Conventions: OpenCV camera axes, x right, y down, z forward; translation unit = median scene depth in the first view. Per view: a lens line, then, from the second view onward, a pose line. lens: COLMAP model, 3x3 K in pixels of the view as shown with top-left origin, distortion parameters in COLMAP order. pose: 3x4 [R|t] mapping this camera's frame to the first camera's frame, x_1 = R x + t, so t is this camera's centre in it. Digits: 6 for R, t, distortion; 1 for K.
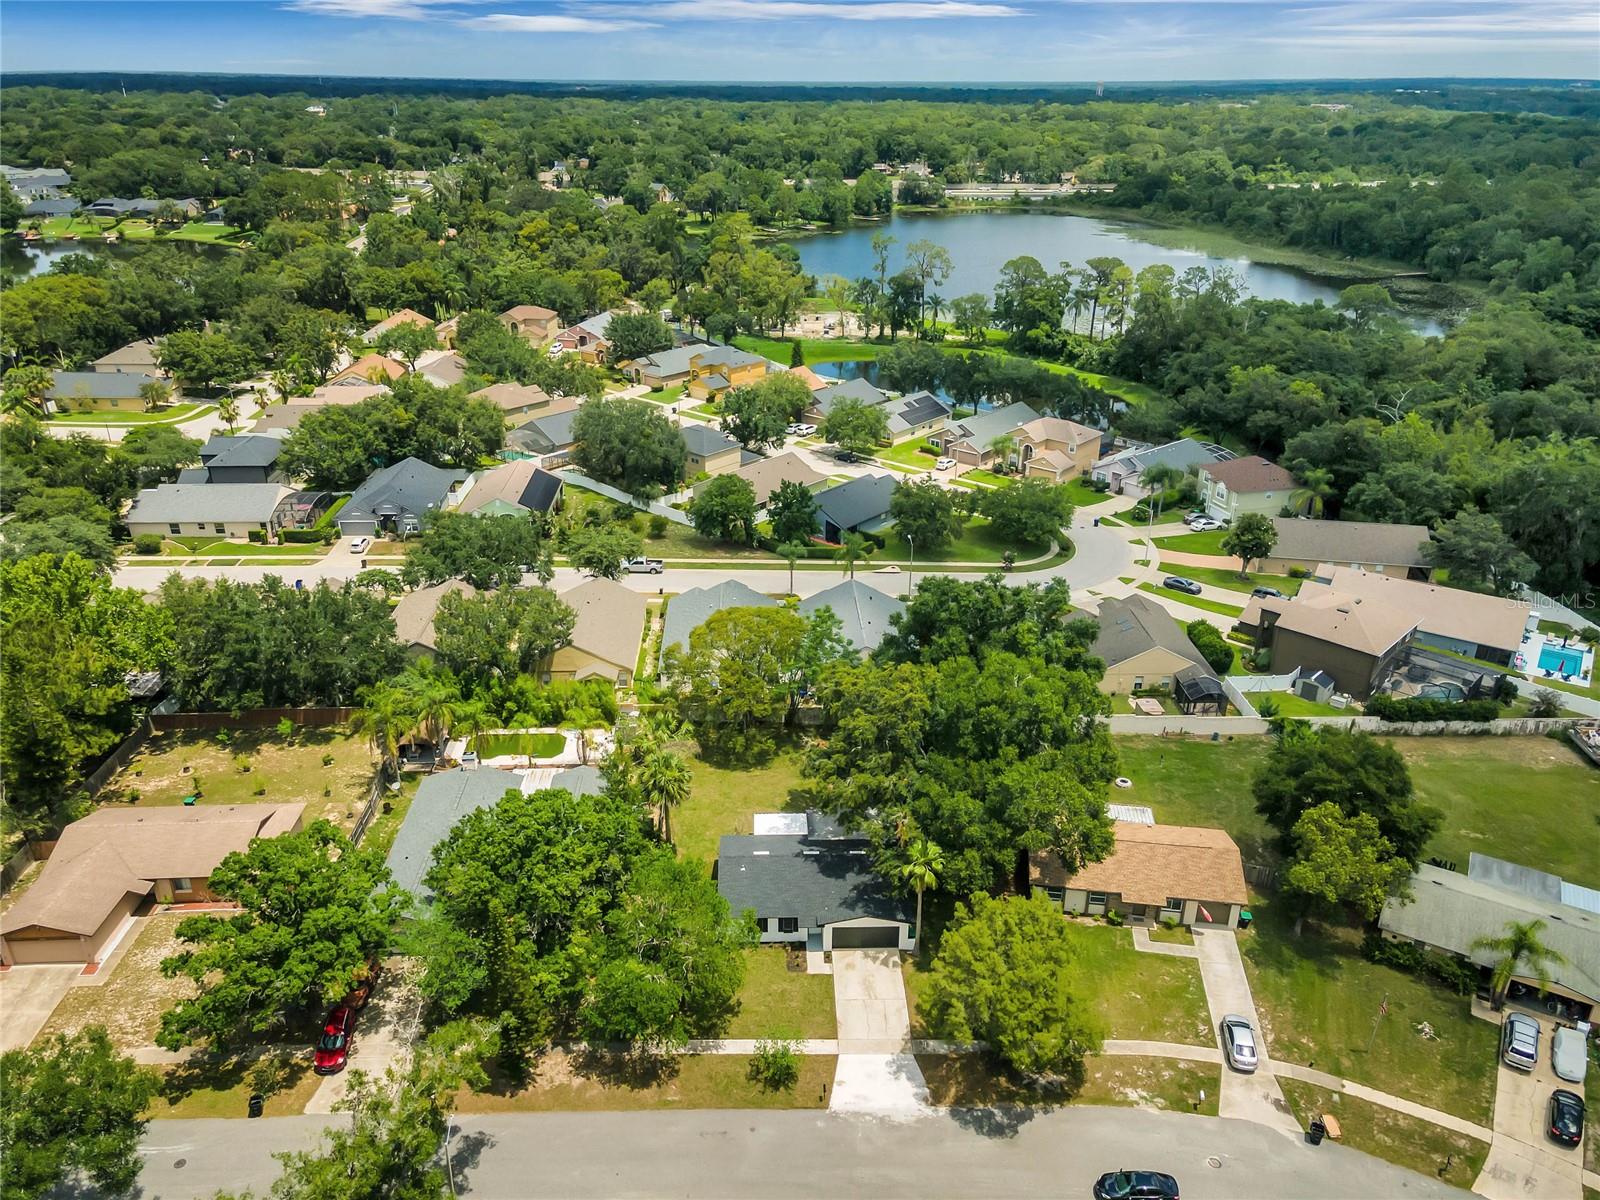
lens RADIAL K [[1142.0, 0, 800.0], [0, 1142.0, 600.0], [0, 0, 1]] dist [0.006786, 0.003478]
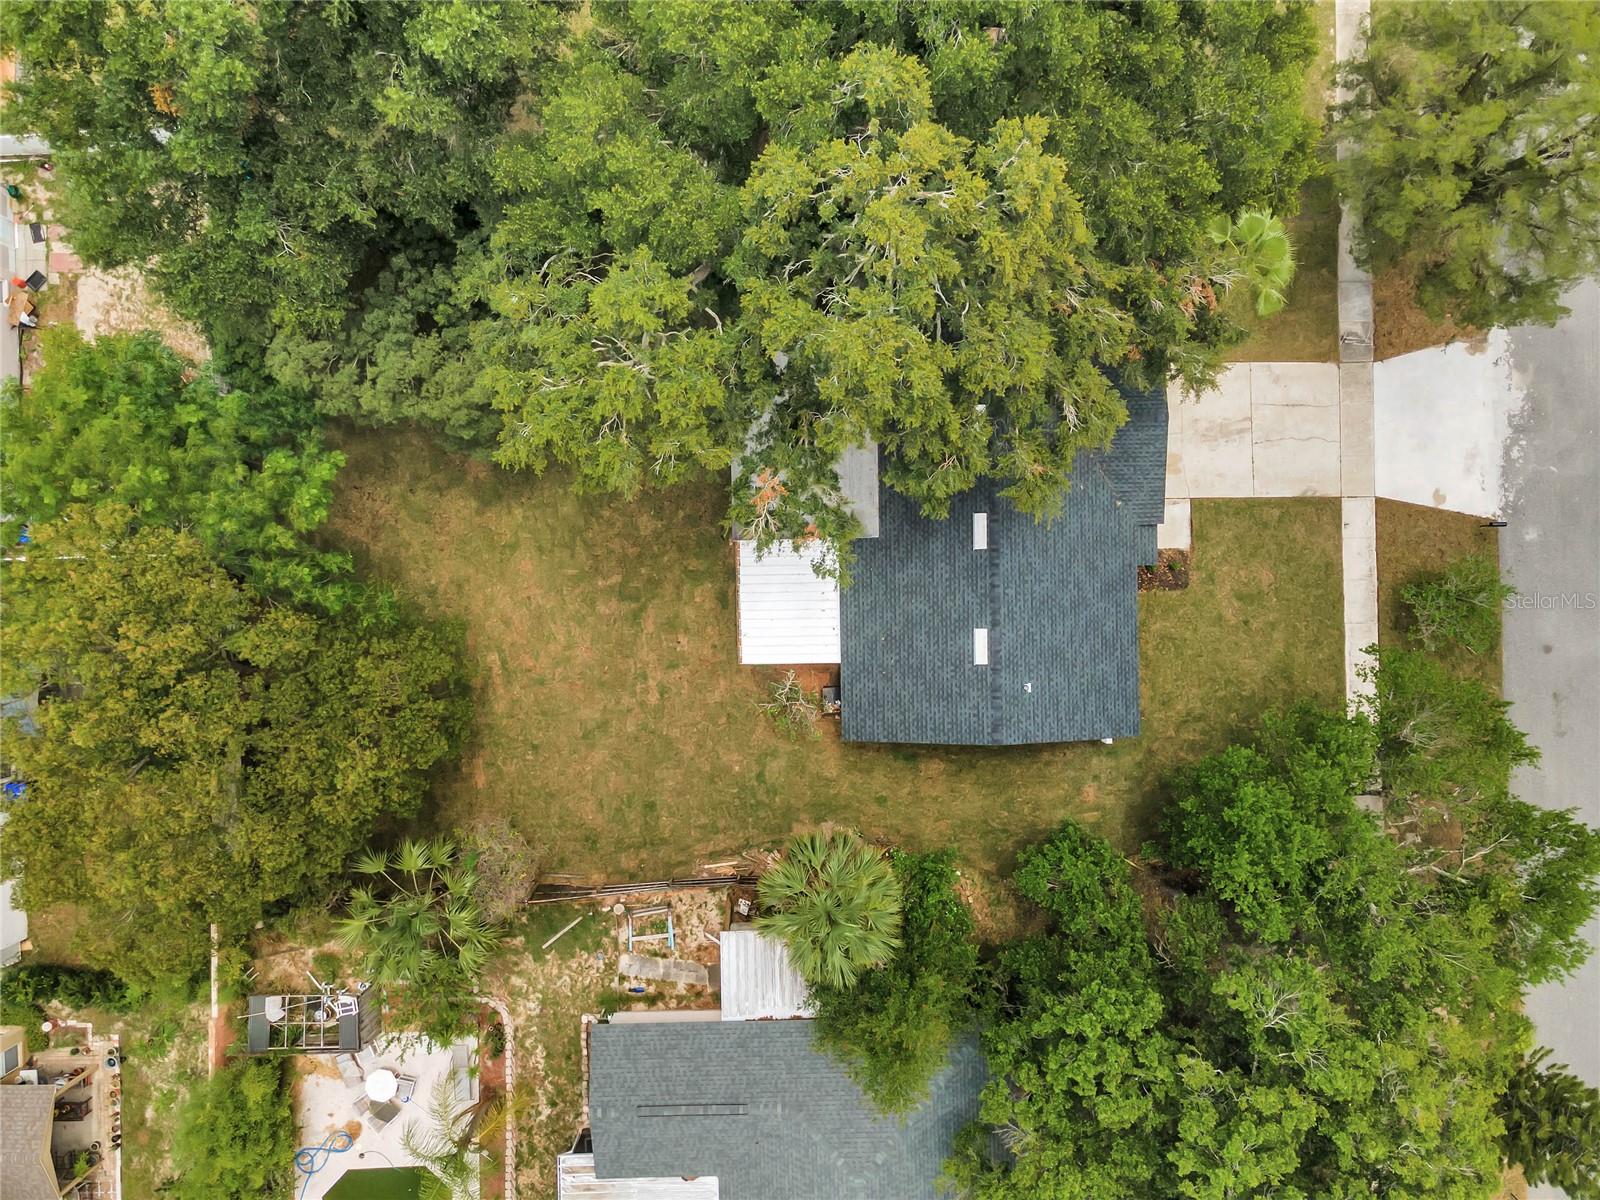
lens RADIAL K [[1142.0, 0, 800.0], [0, 1142.0, 600.0], [0, 0, 1]] dist [0.006786, 0.003478]
pose [[0.008368, -0.999911, -0.010357, -0.011275], [0.421632, -0.005864, 0.906748, -0.198827], [-0.906728, -0.011955, 0.421546, 0.928764]]
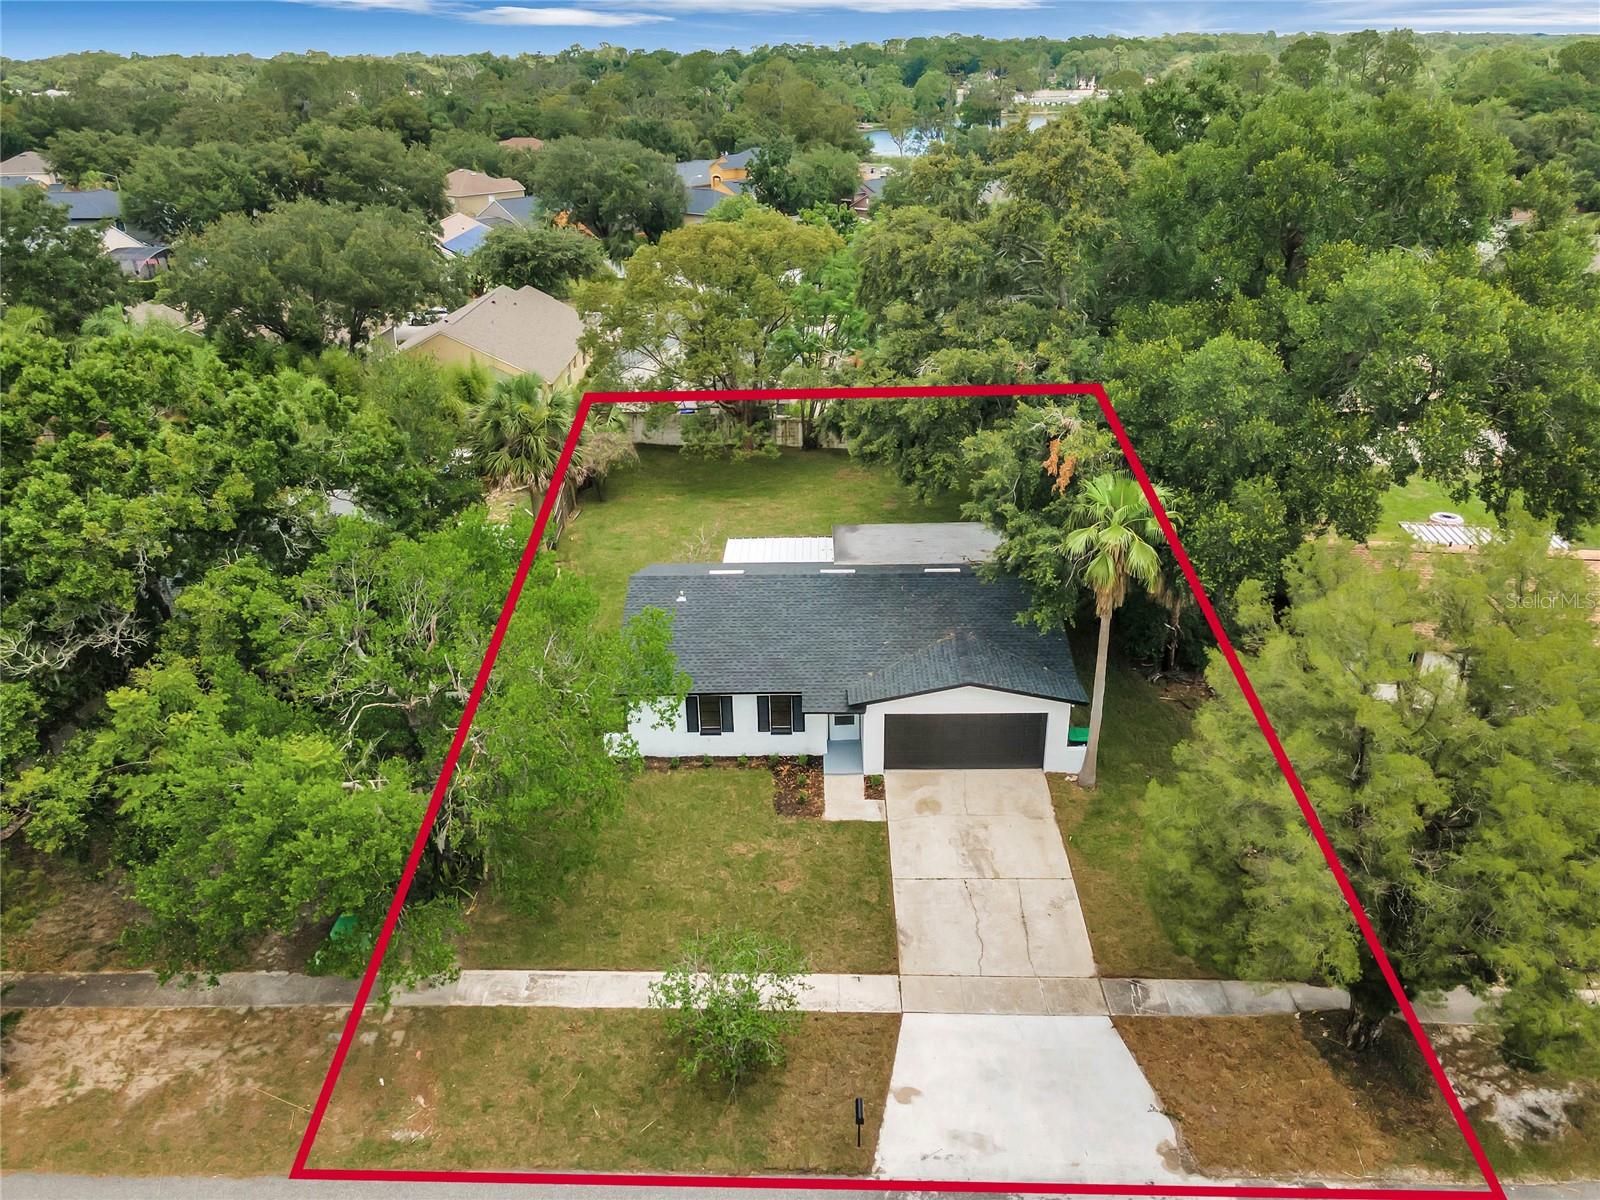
lens RADIAL K [[1164.4, 0, 802.8], [0, 1164.4, 616.4], [0, 0, 1]] dist [0.003349, 0.000937]
pose [[0.998664, -0.008788, -0.050926, 0.020379], [0.010860, 0.999118, 0.040553, 0.233931], [0.050525, -0.041052, 0.997879, 0.580371]]
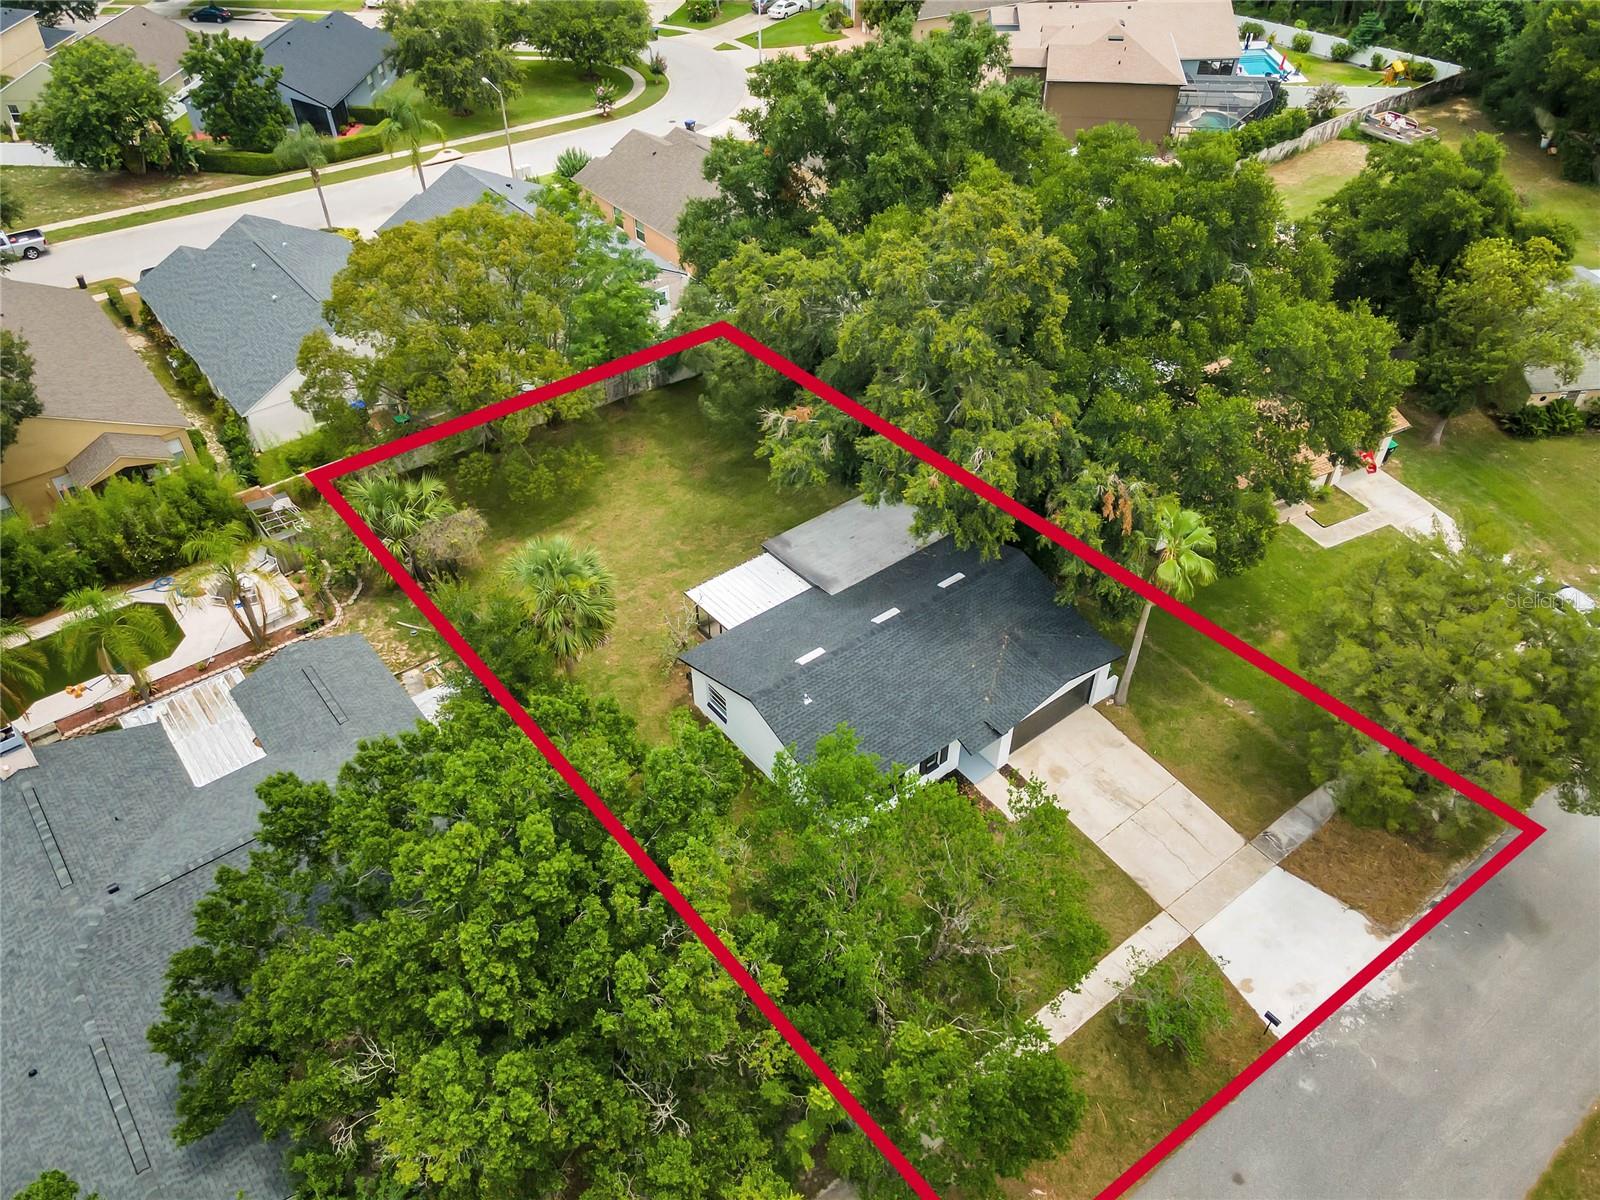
lens RADIAL K [[1164.4, 0, 802.8], [0, 1164.4, 616.4], [0, 0, 1]] dist [0.003349, 0.000937]
pose [[0.802338, -0.402875, 0.440393, -0.261178], [0.246950, 0.895789, 0.369564, 0.022223], [-0.543387, -0.187760, 0.818216, 0.626127]]
